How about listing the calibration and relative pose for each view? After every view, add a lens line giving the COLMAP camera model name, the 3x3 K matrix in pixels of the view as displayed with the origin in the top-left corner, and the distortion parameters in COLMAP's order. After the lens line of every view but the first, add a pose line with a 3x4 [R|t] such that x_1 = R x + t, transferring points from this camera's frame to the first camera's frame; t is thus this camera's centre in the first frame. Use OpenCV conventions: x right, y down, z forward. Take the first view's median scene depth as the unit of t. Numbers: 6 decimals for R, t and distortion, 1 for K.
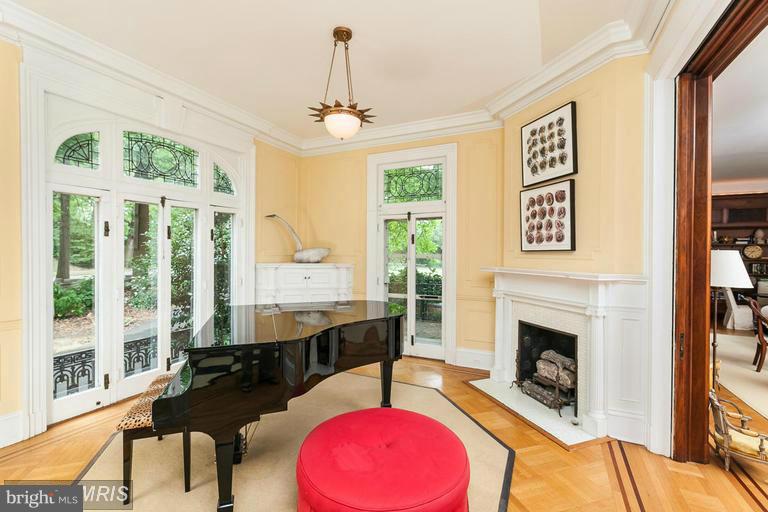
lens RADIAL K [[346.6, 0, 384.2], [0, 346.6, 254.1], [0, 0, 1]] dist [0.012464, -0.000072]
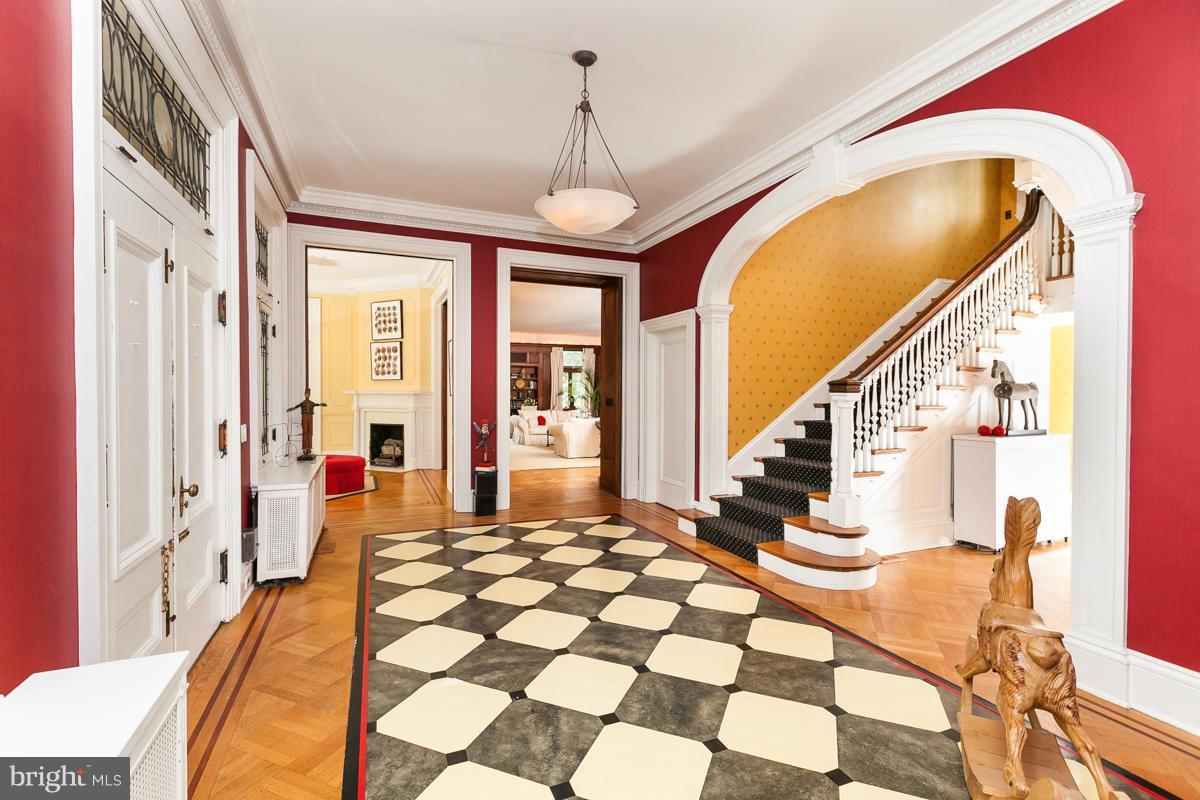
lens RADIAL K [[541.6, 0, 601.6], [0, 541.6, 395.6], [0, 0, 1]] dist [0.012464, -0.000072]
pose [[0.668800, -0.008271, 0.743396, -0.831373], [0.000841, 0.999946, 0.010369, 0.042106], [-0.743442, -0.006309, 0.668771, -1.606525]]
